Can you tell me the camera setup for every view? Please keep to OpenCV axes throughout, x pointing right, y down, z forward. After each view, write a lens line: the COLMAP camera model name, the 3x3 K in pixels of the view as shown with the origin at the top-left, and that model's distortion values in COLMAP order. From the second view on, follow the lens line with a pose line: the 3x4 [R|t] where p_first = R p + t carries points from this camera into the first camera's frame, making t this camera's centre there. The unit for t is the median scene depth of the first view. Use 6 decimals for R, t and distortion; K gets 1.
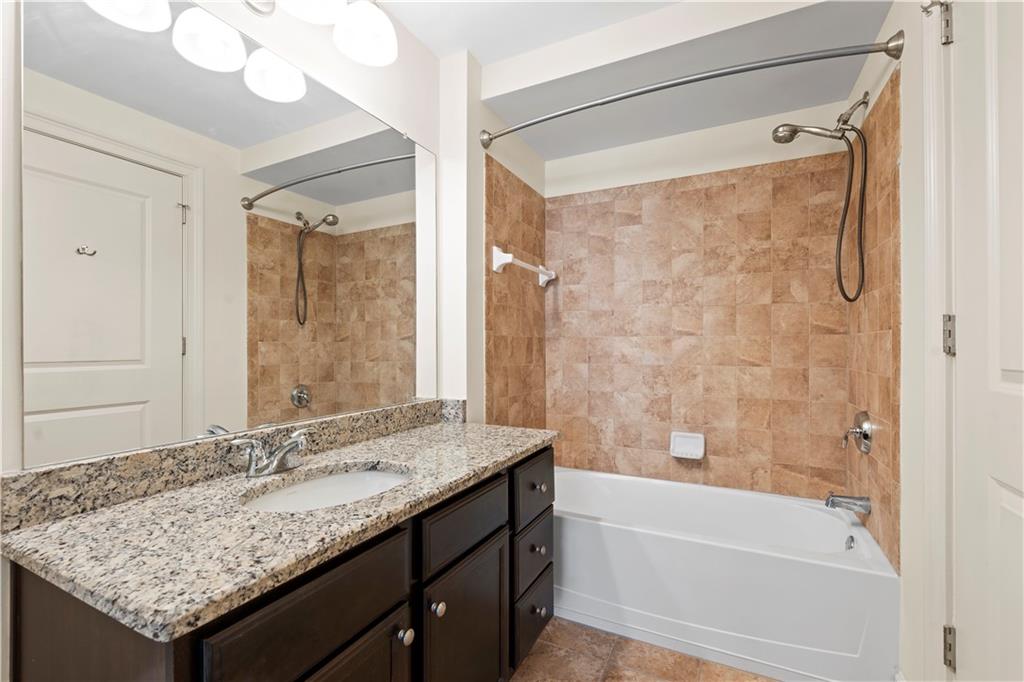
lens RADIAL K [[451.3, 0, 507.6], [0, 451.3, 344.8], [0, 0, 1]] dist [-0.003732, -0.001030]
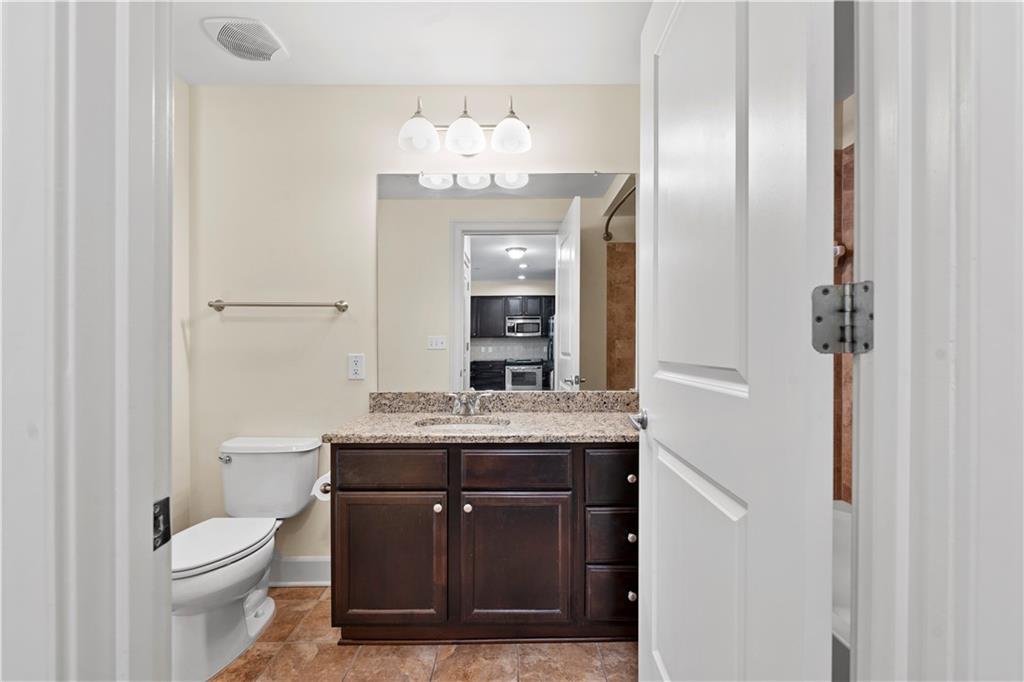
lens RADIAL K [[451.3, 0, 506.8], [0, 451.3, 343.1], [0, 0, 1]] dist [-0.003732, -0.001030]
pose [[0.443540, -0.000845, -0.896254, 0.638665], [0.005269, 0.999985, 0.001664, -0.003357], [0.896239, -0.005460, 0.443538, 0.192080]]
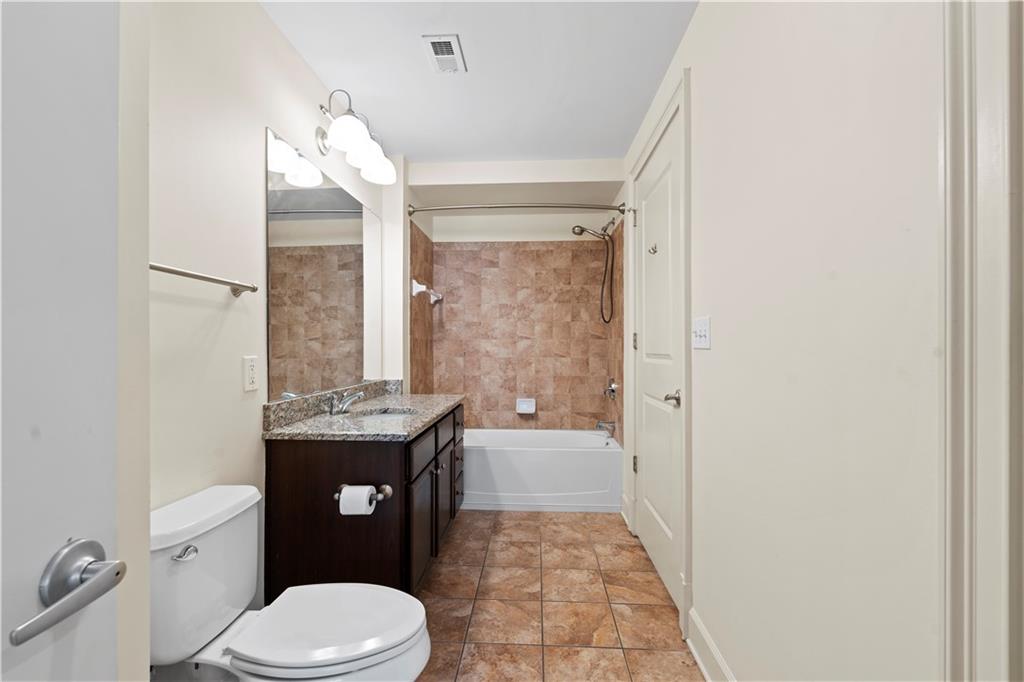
lens RADIAL K [[451.3, 0, 510.2], [0, 451.3, 344.5], [0, 0, 1]] dist [-0.003732, -0.001030]
pose [[0.916634, 0.002476, 0.399721, -0.339448], [-0.001783, 0.999996, -0.002105, 0.002710], [-0.399724, 0.001217, 0.916635, -0.524833]]
